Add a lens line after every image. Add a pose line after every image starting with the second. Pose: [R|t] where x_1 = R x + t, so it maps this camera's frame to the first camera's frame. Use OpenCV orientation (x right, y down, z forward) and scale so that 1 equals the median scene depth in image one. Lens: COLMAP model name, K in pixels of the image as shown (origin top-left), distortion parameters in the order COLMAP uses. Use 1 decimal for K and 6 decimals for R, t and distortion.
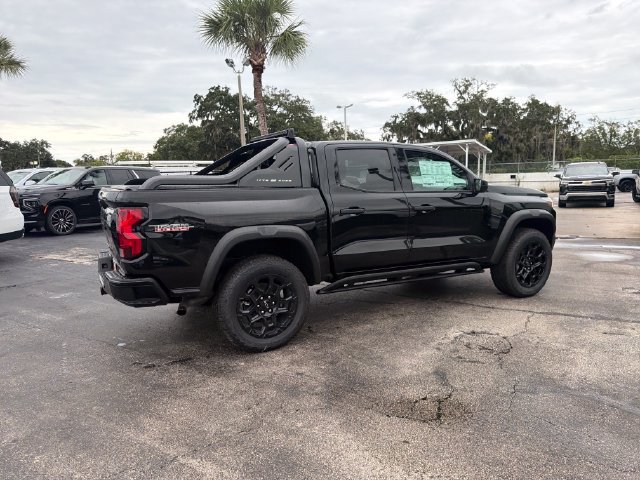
lens RADIAL K [[450.4, 0, 317.4], [0, 450.4, 242.9], [0, 0, 1]] dist [0.068429, -0.087649]
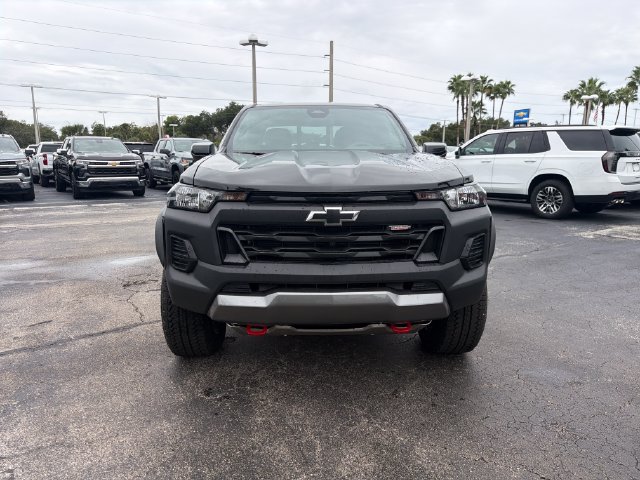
lens RADIAL K [[461.3, 0, 320.0], [0, 461.3, 240.0], [0, 0, 1]] dist [0.006890, 0.001613]
pose [[-0.447962, 0.176757, -0.876406, 0.942781], [-0.118832, 0.959793, 0.254314, -0.197491], [0.886120, 0.218068, -0.408946, 1.468660]]
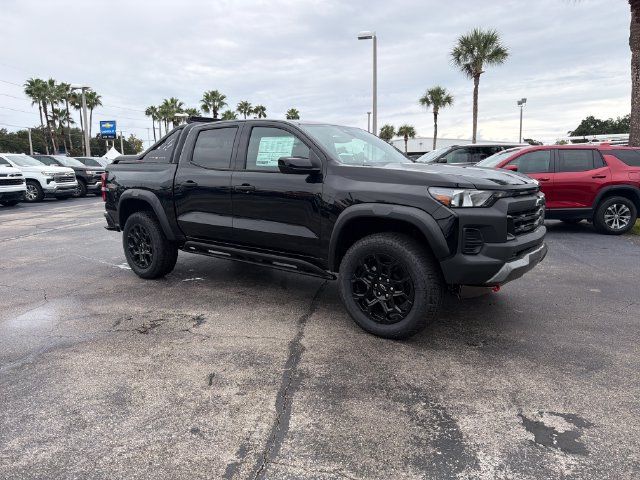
lens RADIAL K [[452.5, 0, 322.8], [0, 452.5, 239.9], [0, 0, 1]] dist [0.066191, -0.080707]
pose [[0.400695, 0.161419, -0.901880, 1.072607], [-0.124254, 0.984838, 0.121062, -0.095344], [0.907747, 0.063553, 0.414676, 0.694410]]
